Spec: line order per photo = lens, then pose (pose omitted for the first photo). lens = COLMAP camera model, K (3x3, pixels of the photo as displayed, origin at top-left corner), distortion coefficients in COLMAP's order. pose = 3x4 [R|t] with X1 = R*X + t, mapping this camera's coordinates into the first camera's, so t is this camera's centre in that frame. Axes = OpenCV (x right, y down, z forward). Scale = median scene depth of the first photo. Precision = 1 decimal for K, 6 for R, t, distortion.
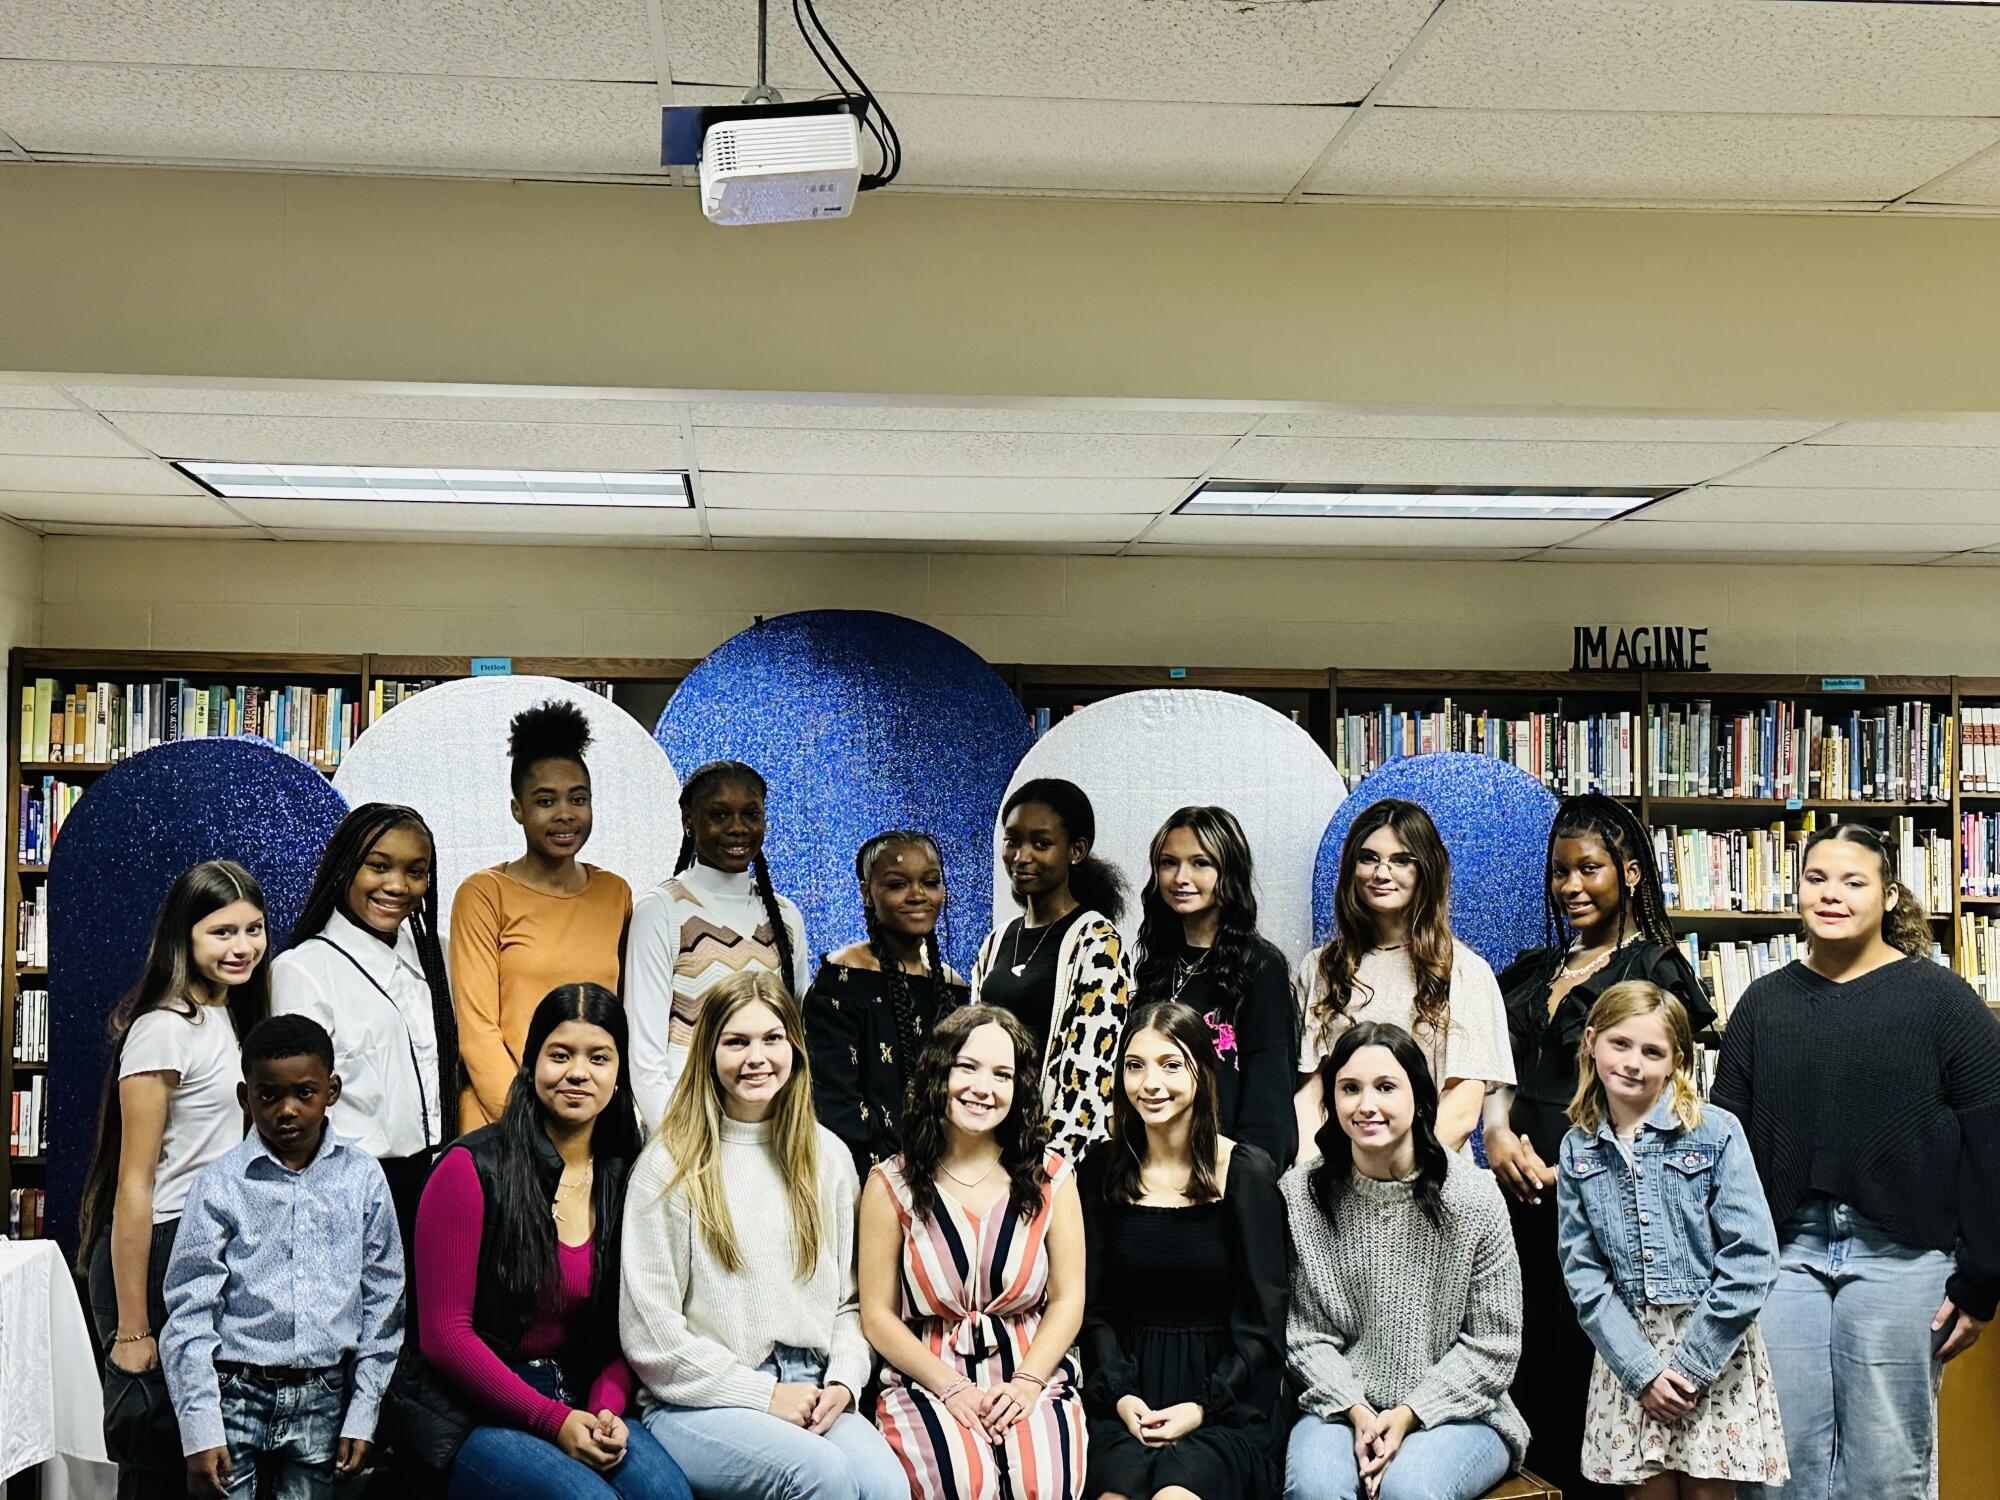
lens RADIAL K [[2702.2, 0, 998.0], [0, 2702.2, 731.6], [0, 0, 1]] dist [0.121206, 0.000000]
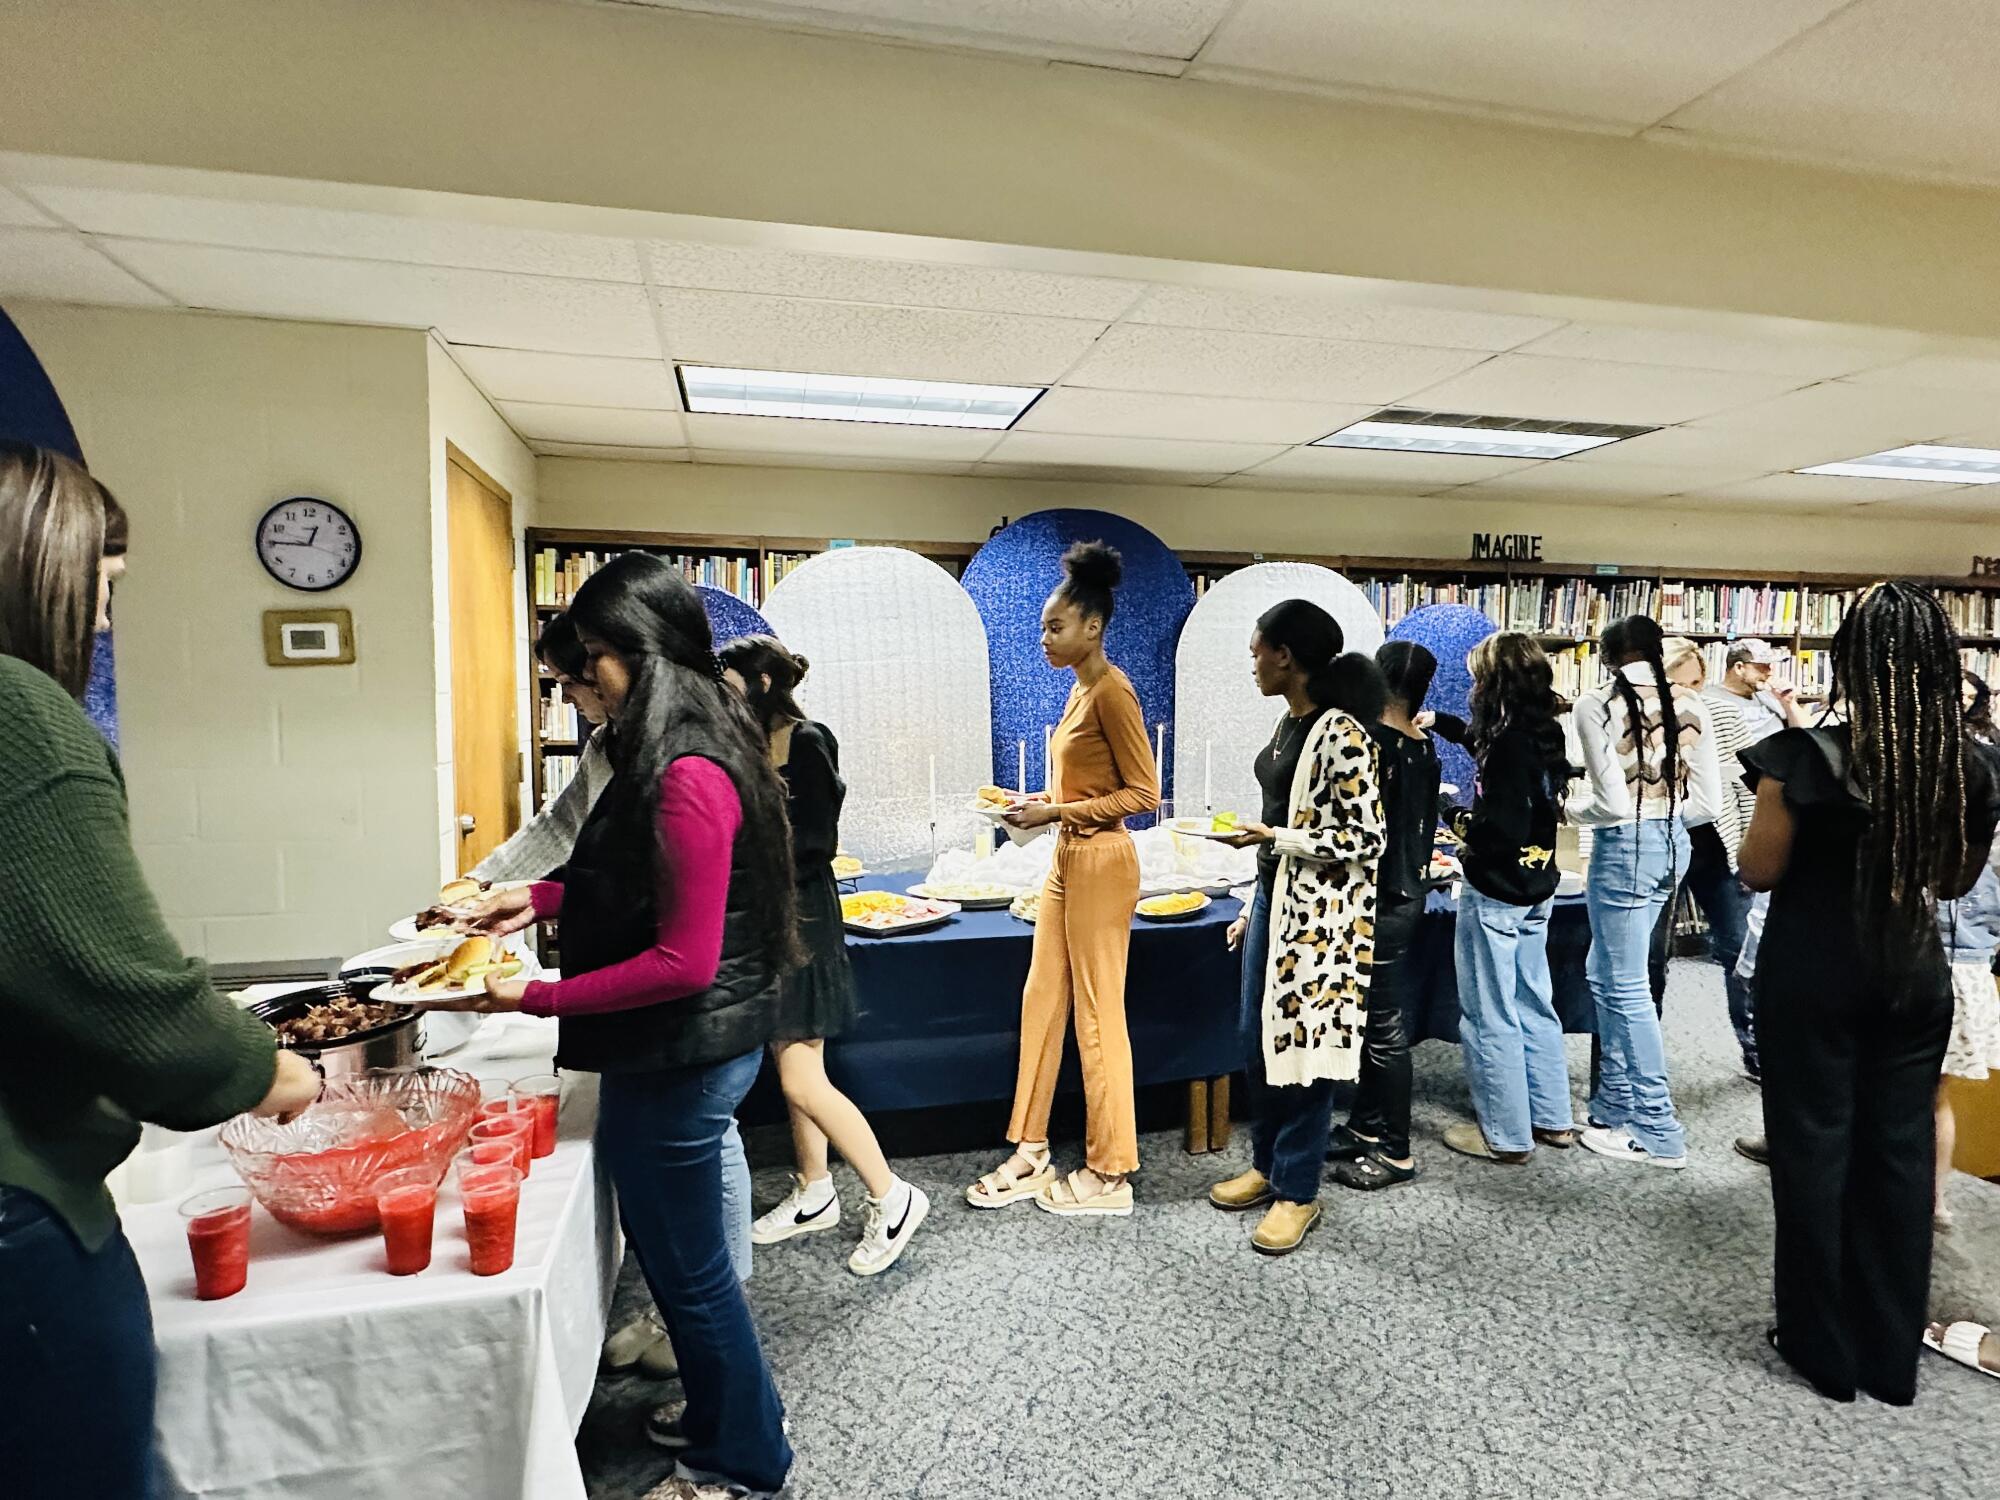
lens RADIAL K [[1056.6, 0, 970.6], [0, 1056.6, 758.9], [0, 0, 1]] dist [-0.002533, 0.001020]
pose [[0.991611, -0.012094, 0.128688, -0.196038], [-0.003402, 0.992826, 0.119518, 0.024957], [-0.129210, -0.118953, 0.984457, 0.390958]]
